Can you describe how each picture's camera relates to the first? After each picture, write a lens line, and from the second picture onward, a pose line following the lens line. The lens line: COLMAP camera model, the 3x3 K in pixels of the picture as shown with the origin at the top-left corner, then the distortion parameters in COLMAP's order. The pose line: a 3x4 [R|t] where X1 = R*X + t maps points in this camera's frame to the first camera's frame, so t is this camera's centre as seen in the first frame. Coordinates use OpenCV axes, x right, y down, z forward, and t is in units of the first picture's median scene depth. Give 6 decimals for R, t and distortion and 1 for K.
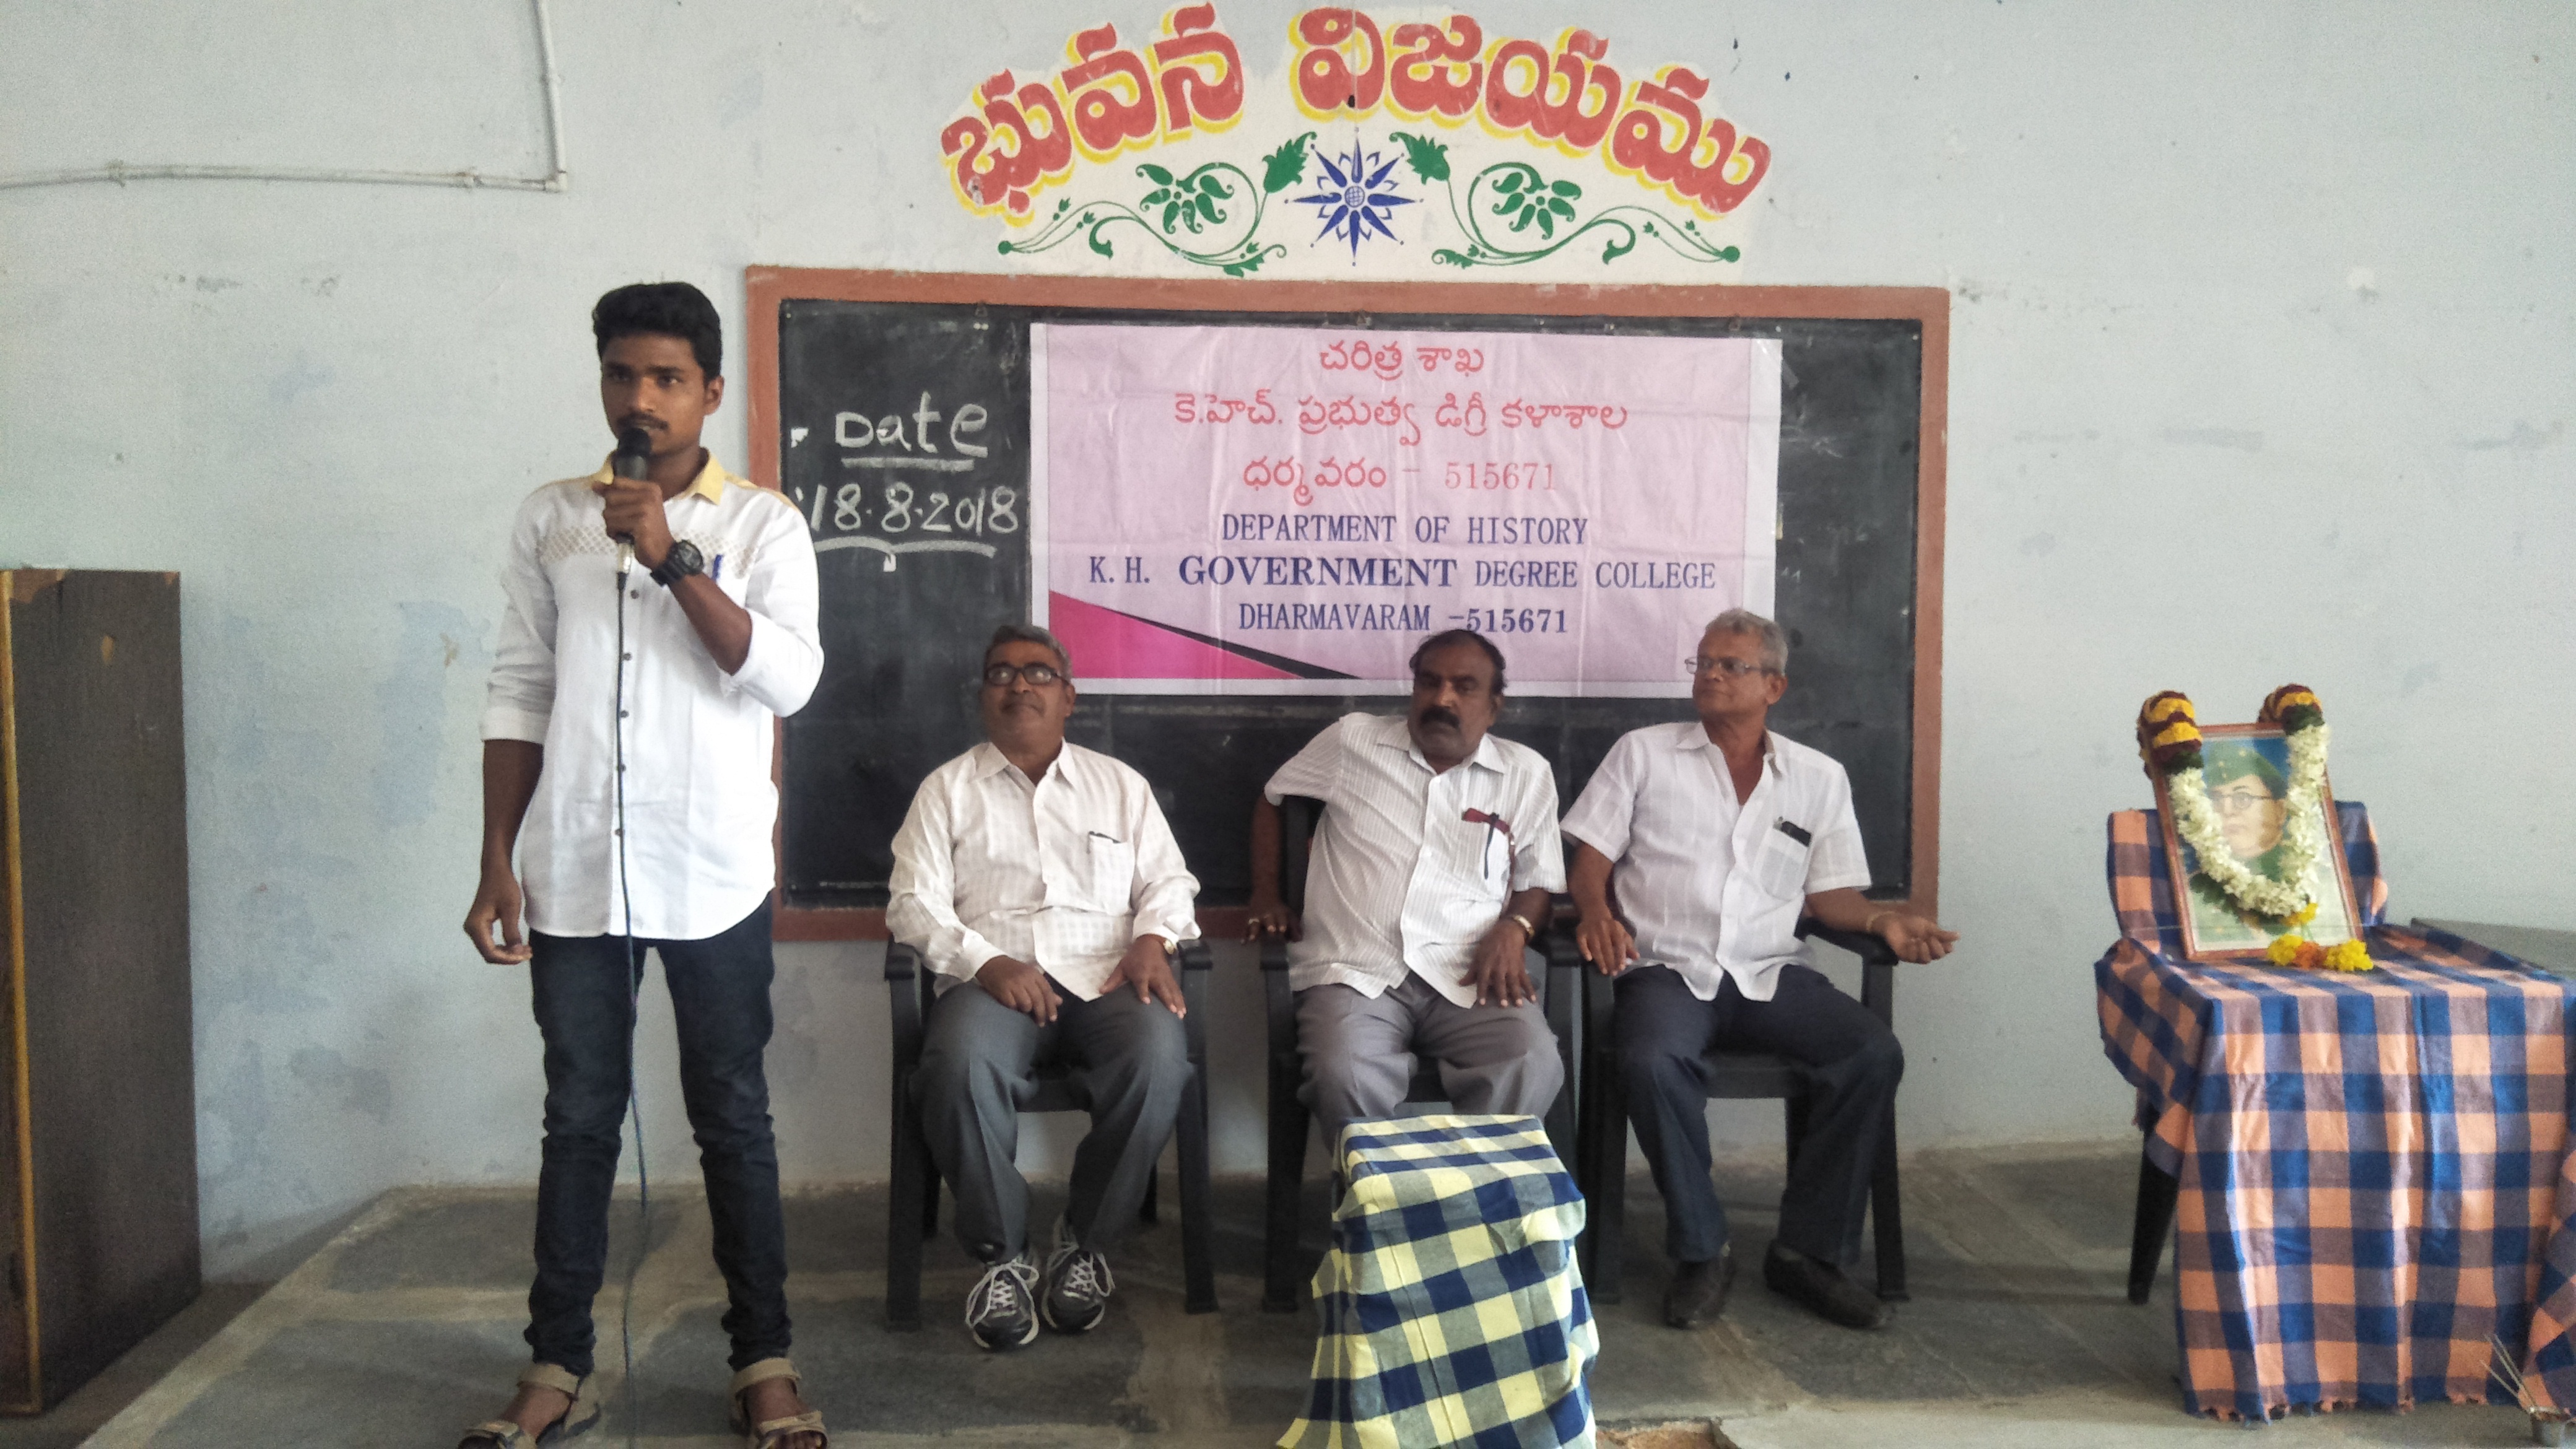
lens RADIAL K [[1909.4, 0, 1270.9], [0, 1909.4, 724.2], [0, 0, 1]] dist [0.028476, -0.038375]
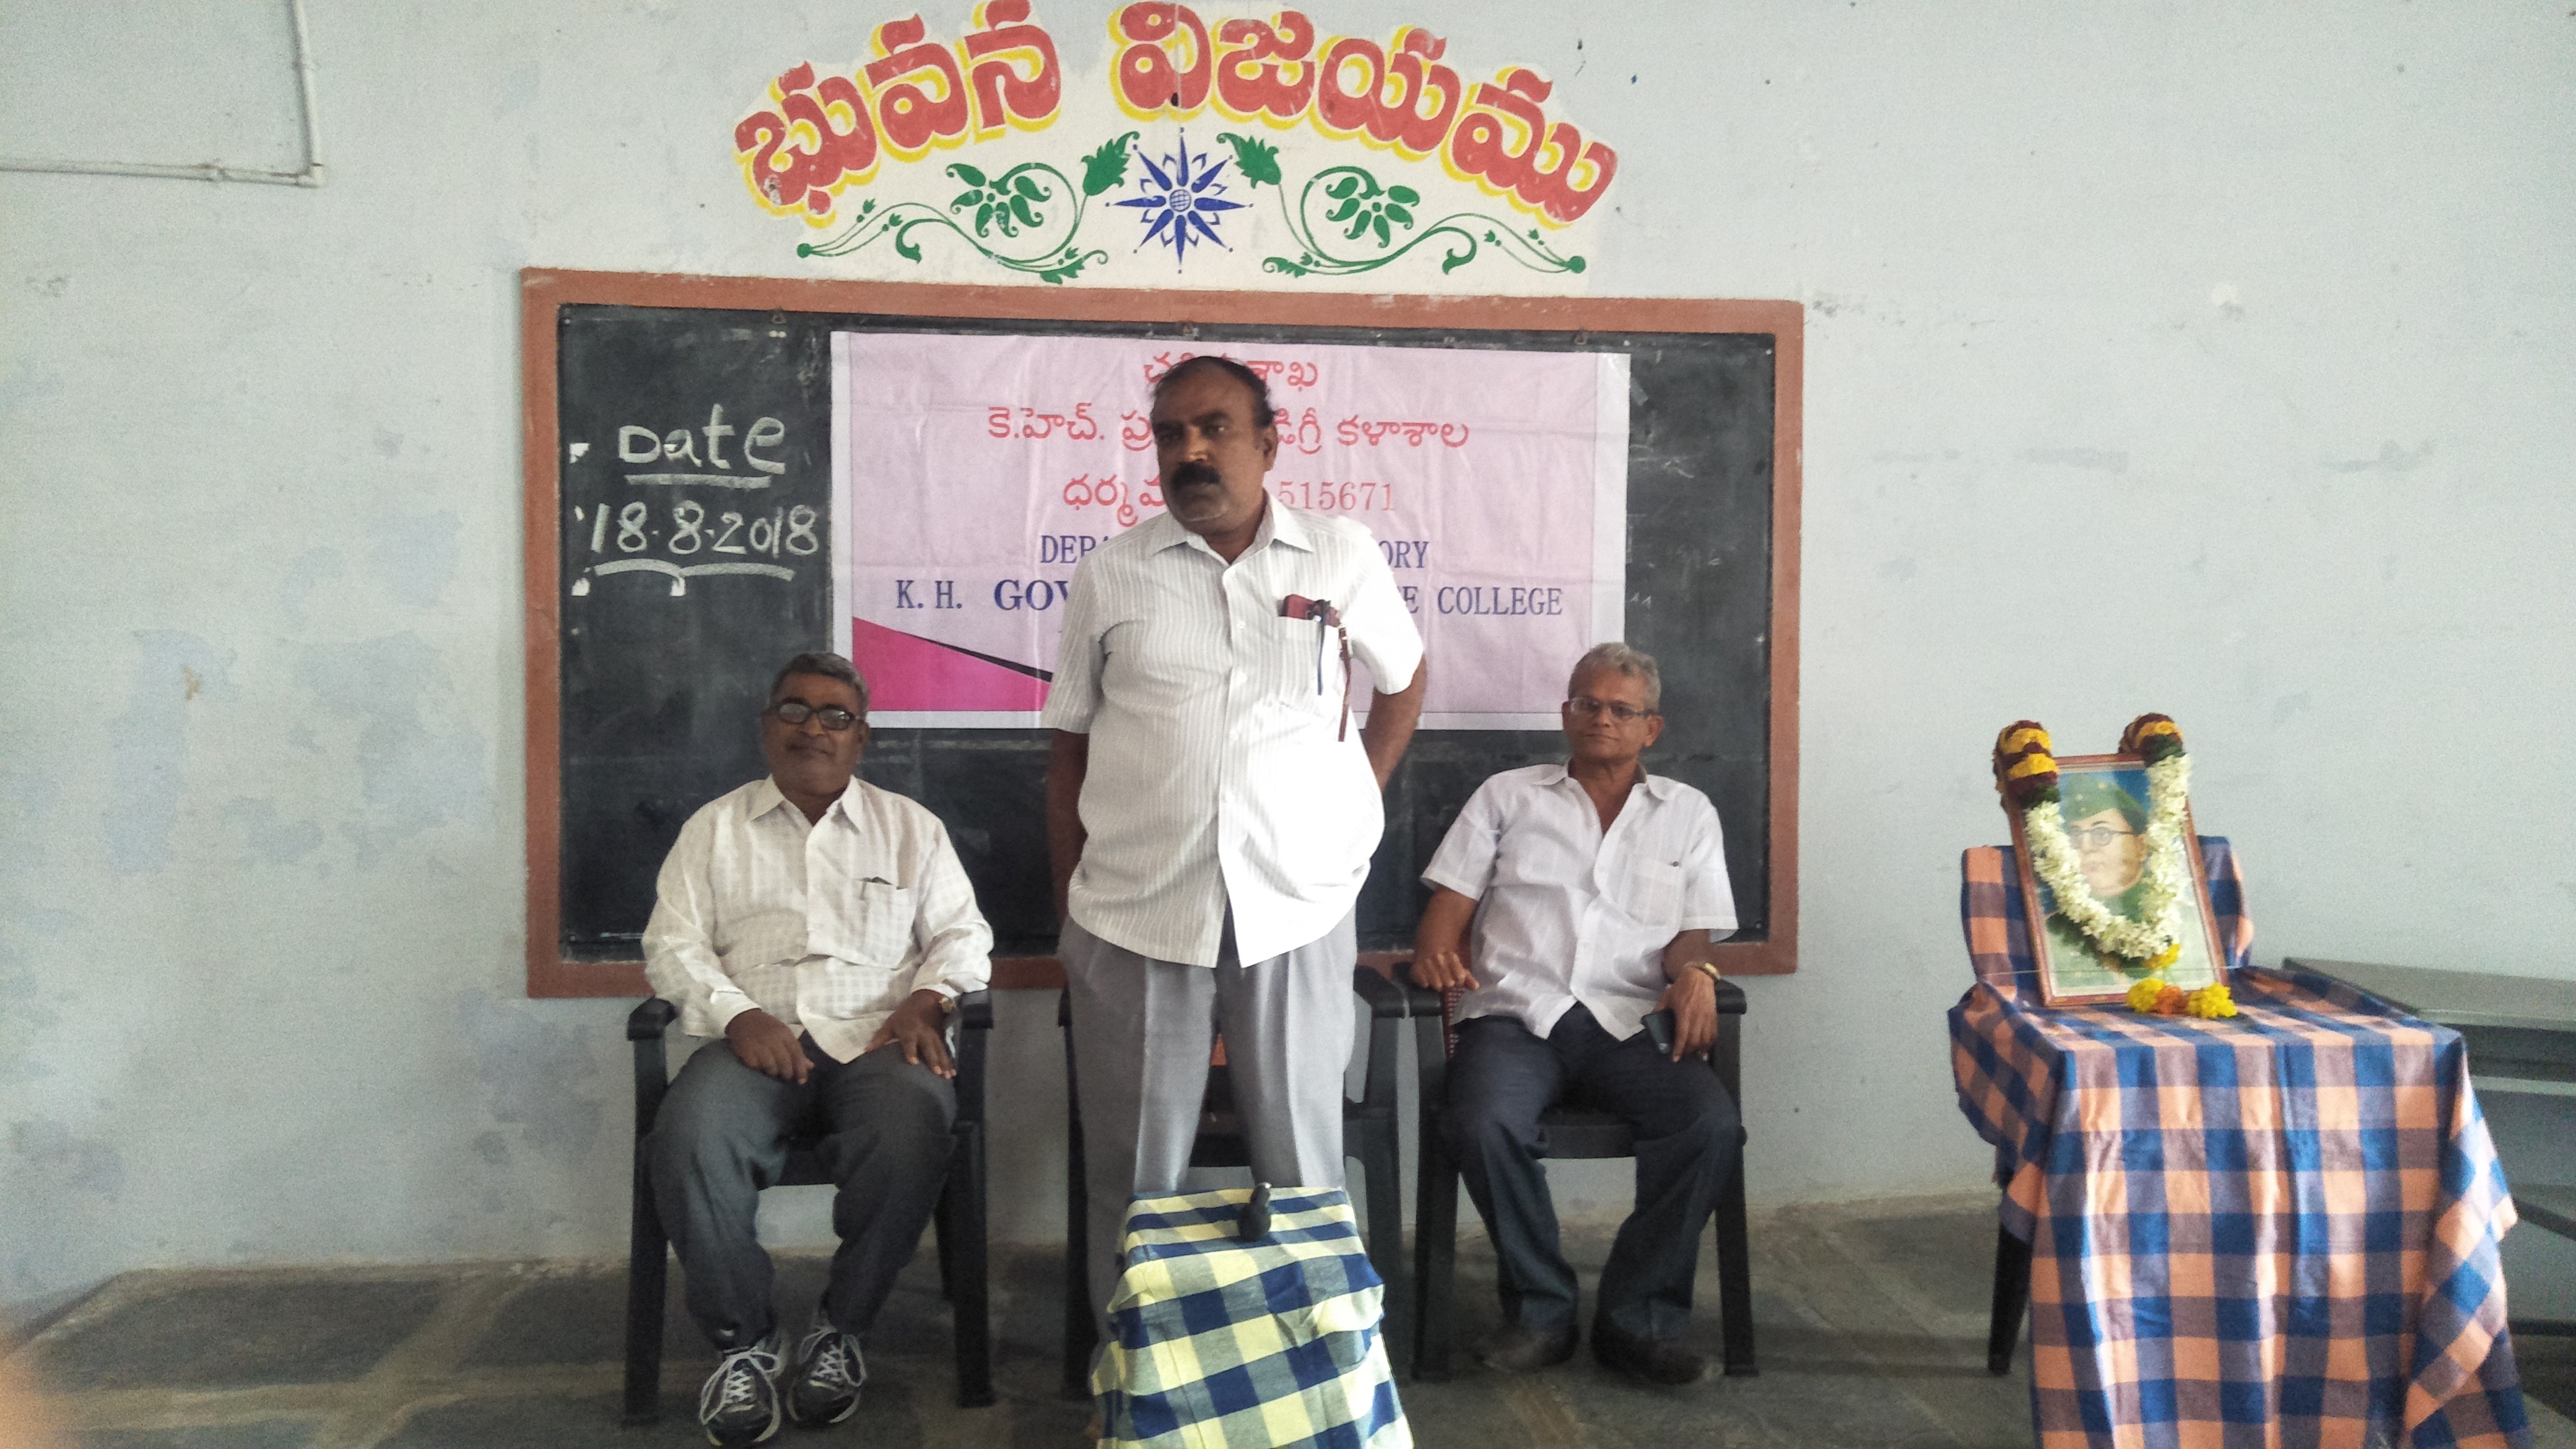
lens RADIAL K [[1909.4, 0, 1282.1], [0, 1909.4, 712.2], [0, 0, 1]] dist [0.028476, -0.038375]
pose [[0.999056, -0.003150, 0.043316, 0.052676], [0.004181, 0.999710, -0.023728, -0.000620], [-0.043228, 0.023887, 0.998780, 0.061109]]
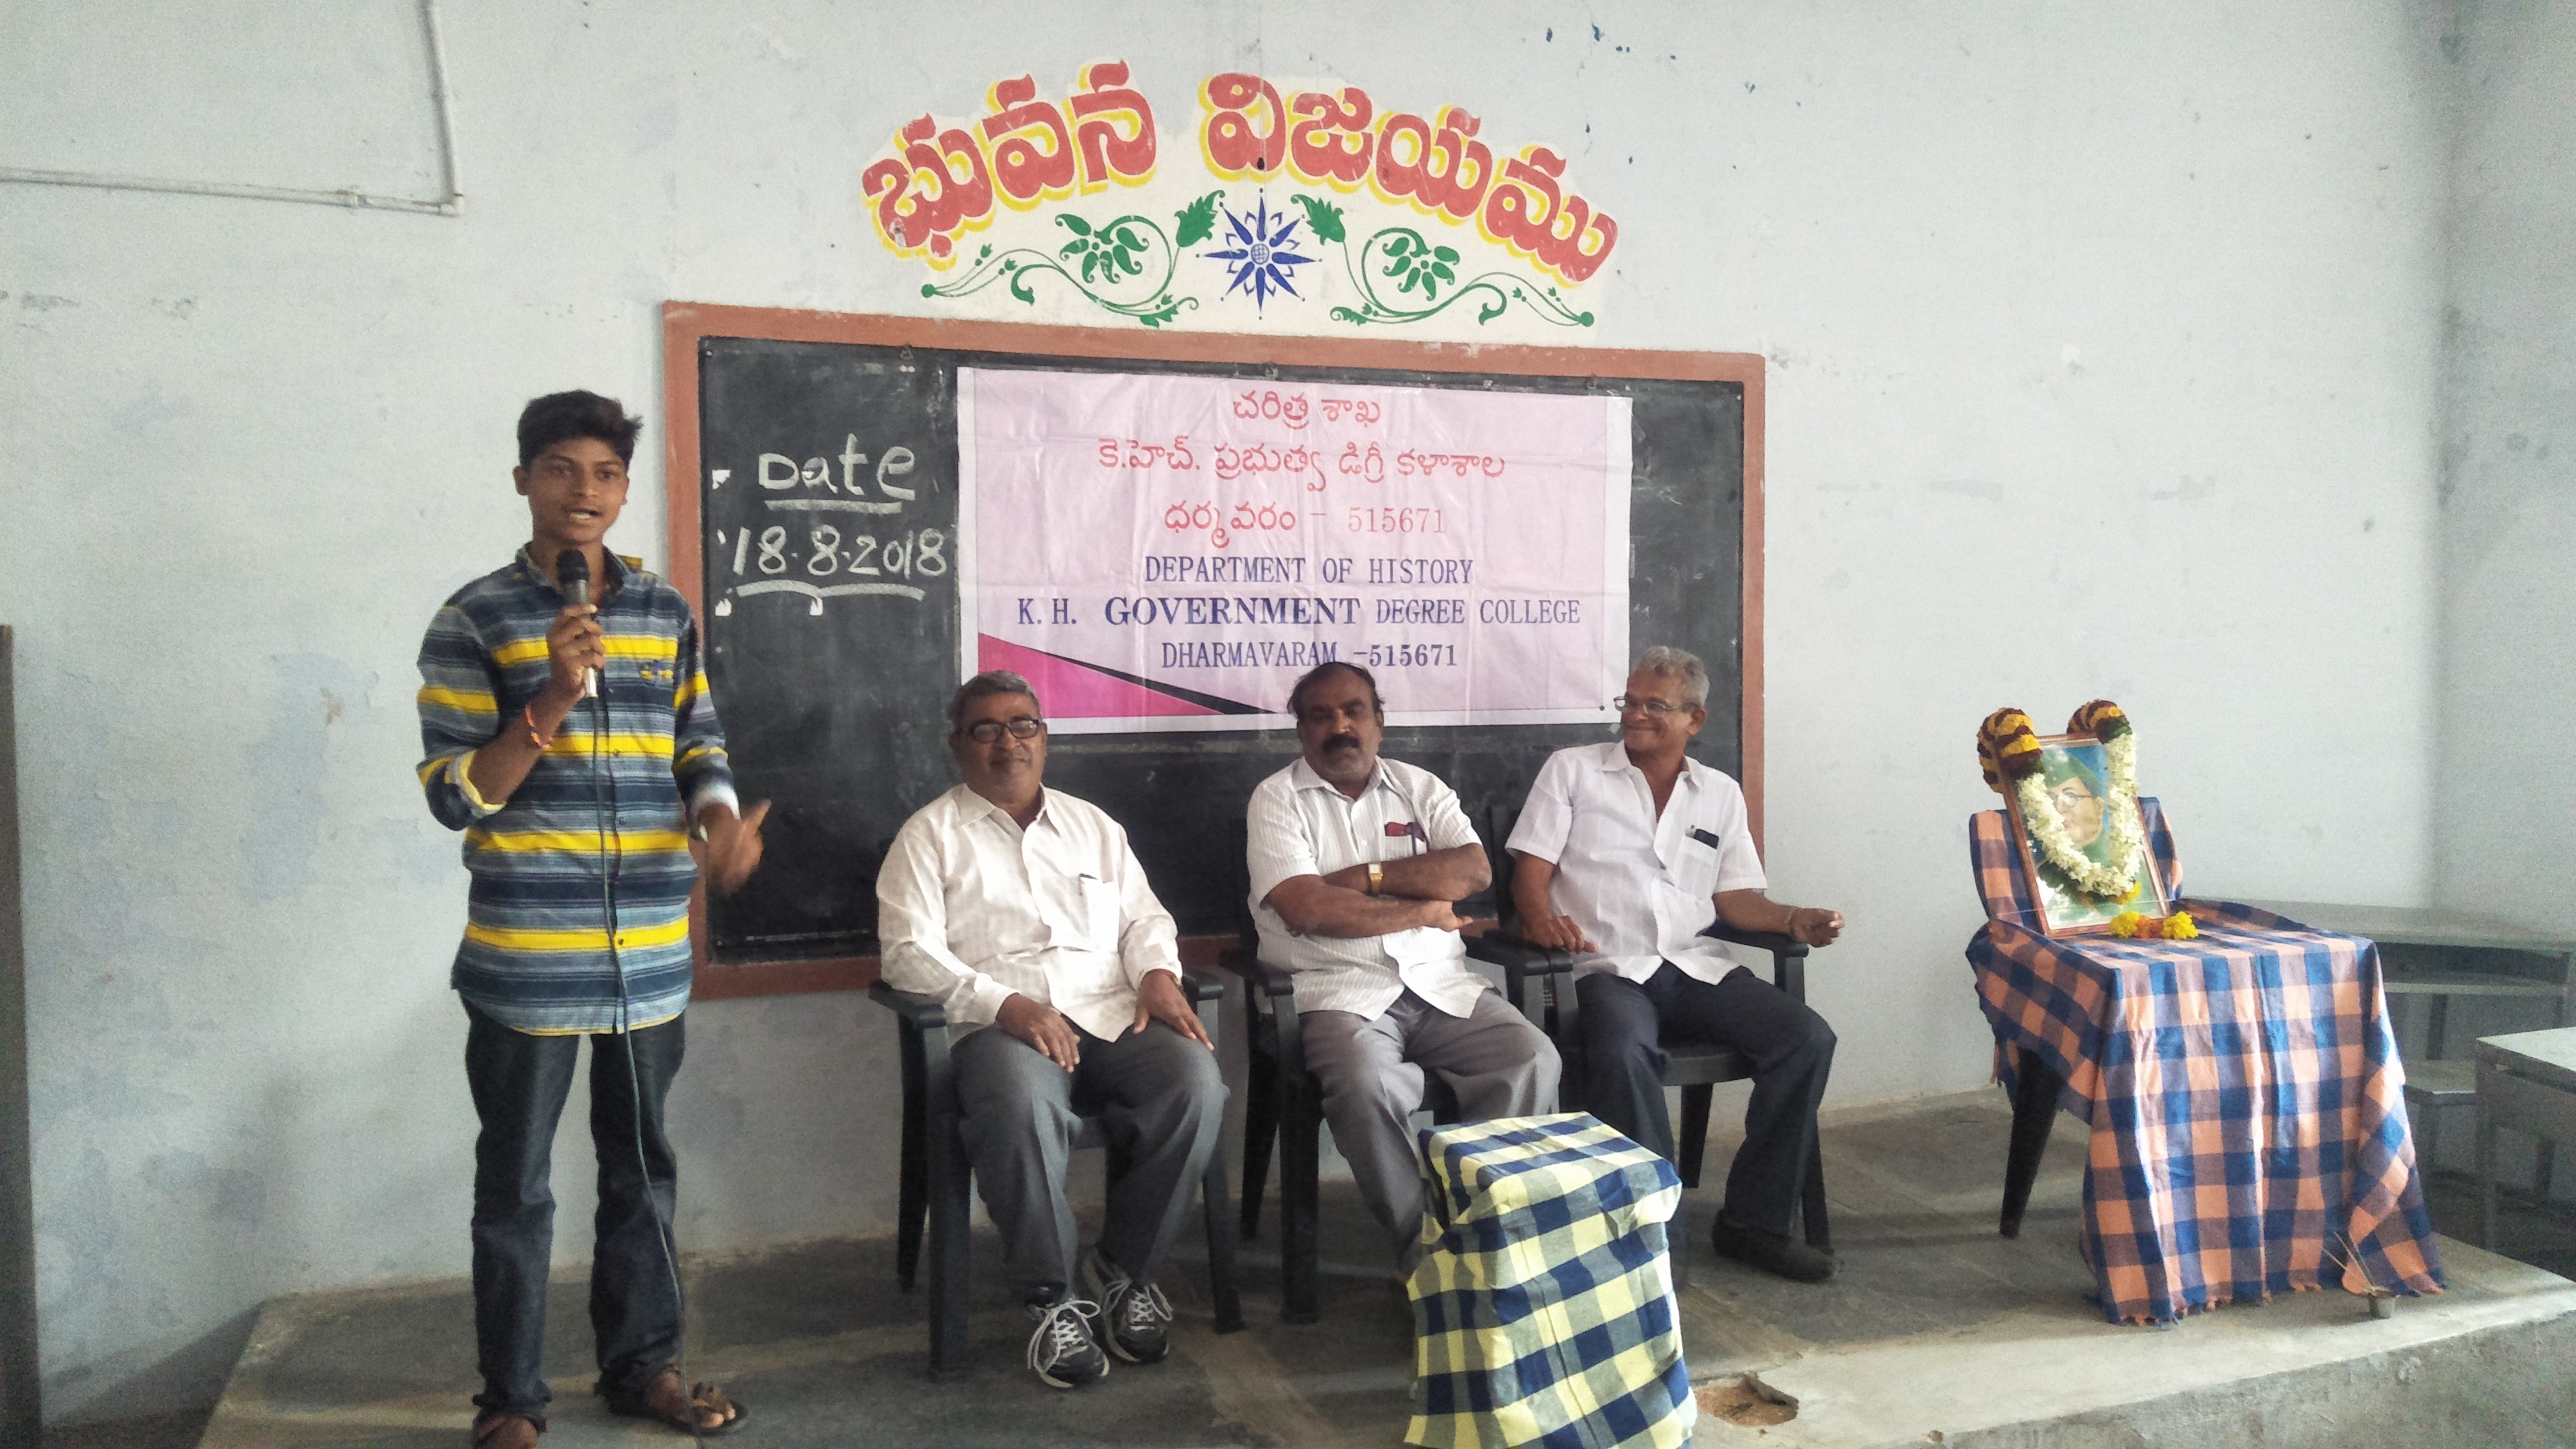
lens RADIAL K [[1909.4, 0, 1255.3], [0, 1909.4, 716.9], [0, 0, 1]] dist [0.028476, -0.038375]
pose [[0.965093, -0.024039, 0.260801, -0.239250], [0.028942, 0.999469, -0.014973, -0.006834], [-0.260303, 0.021999, 0.965276, -0.004227]]
